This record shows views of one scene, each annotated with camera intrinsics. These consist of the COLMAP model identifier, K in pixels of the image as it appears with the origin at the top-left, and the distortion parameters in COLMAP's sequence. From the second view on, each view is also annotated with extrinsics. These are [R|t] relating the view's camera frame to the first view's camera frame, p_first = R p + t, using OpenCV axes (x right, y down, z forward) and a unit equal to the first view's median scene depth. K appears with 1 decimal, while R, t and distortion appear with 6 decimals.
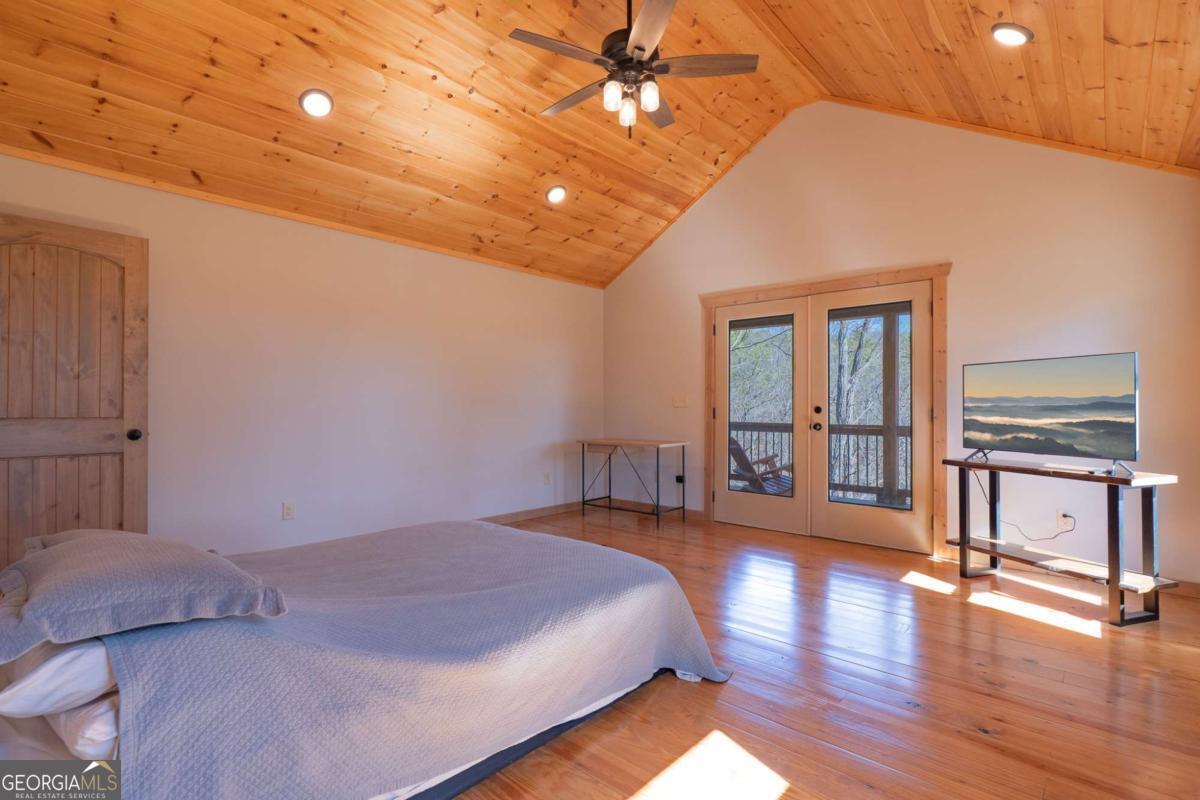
lens RADIAL K [[569.4, 0, 600.0], [0, 569.4, 400.0], [0, 0, 1]] dist [0.001375, 0.000515]
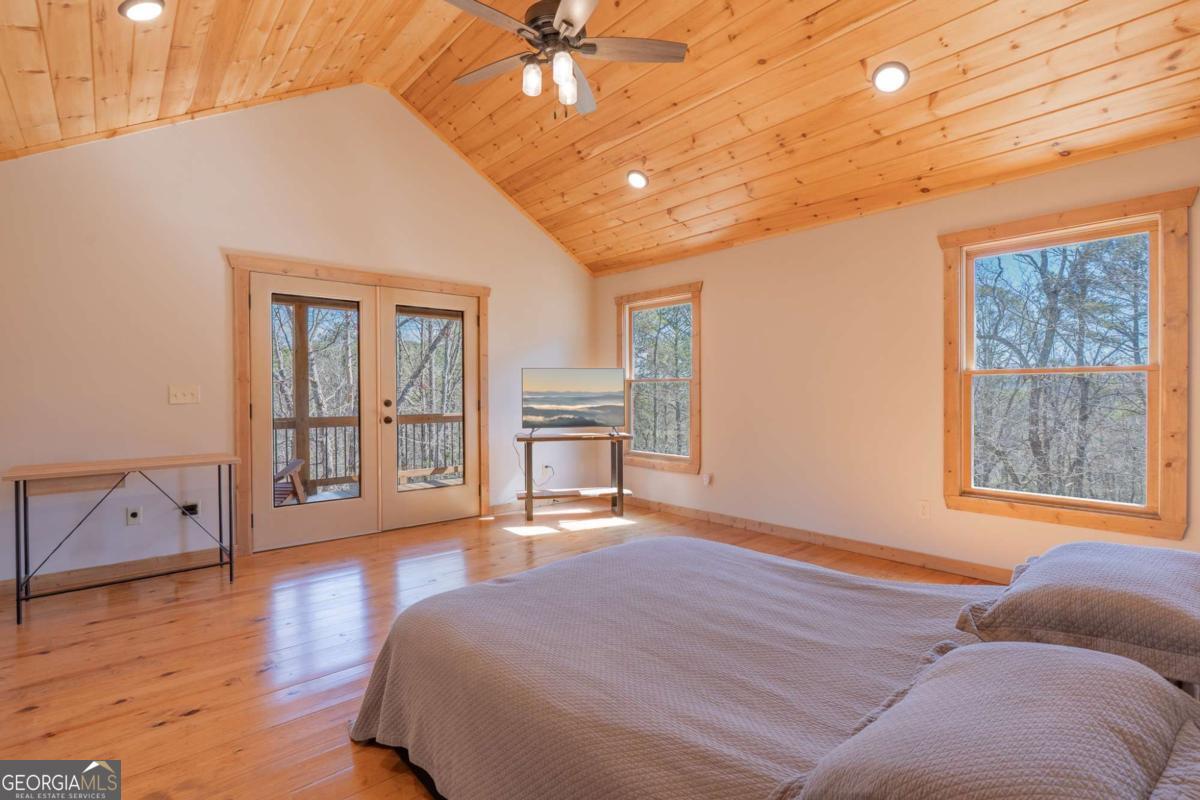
lens RADIAL K [[569.4, 0, 600.0], [0, 569.4, 400.0], [0, 0, 1]] dist [0.001375, 0.000515]
pose [[0.121462, -0.016346, 0.992461, -0.706451], [-0.003450, 0.999851, 0.016890, -0.008180], [-0.992590, -0.005476, 0.121387, 0.640093]]
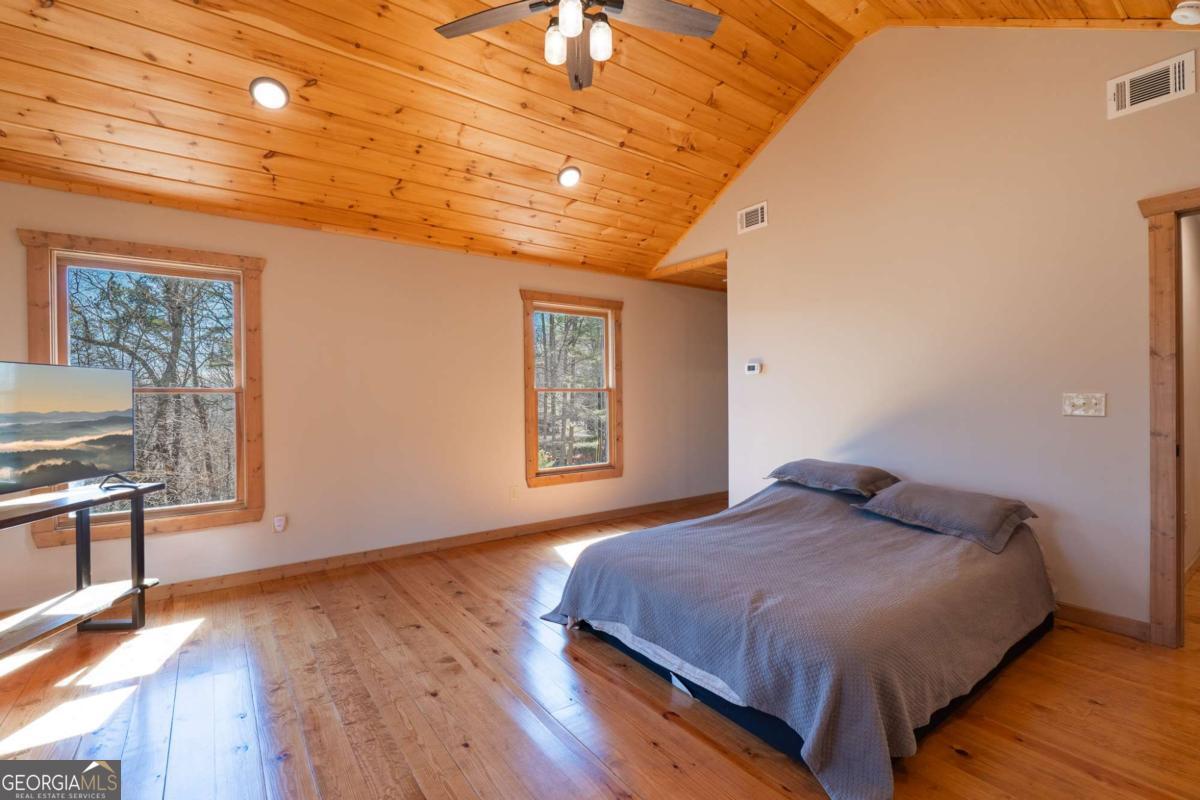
lens RADIAL K [[537.4, 0, 600.0], [0, 537.4, 400.0], [0, 0, 1]] dist [-0.017291, 0.010259]
pose [[-0.978801, 0.007005, 0.204695, -0.098361], [0.006847, 0.999975, -0.001482, -0.013201], [-0.204700, -0.000049, -0.978825, 1.372750]]
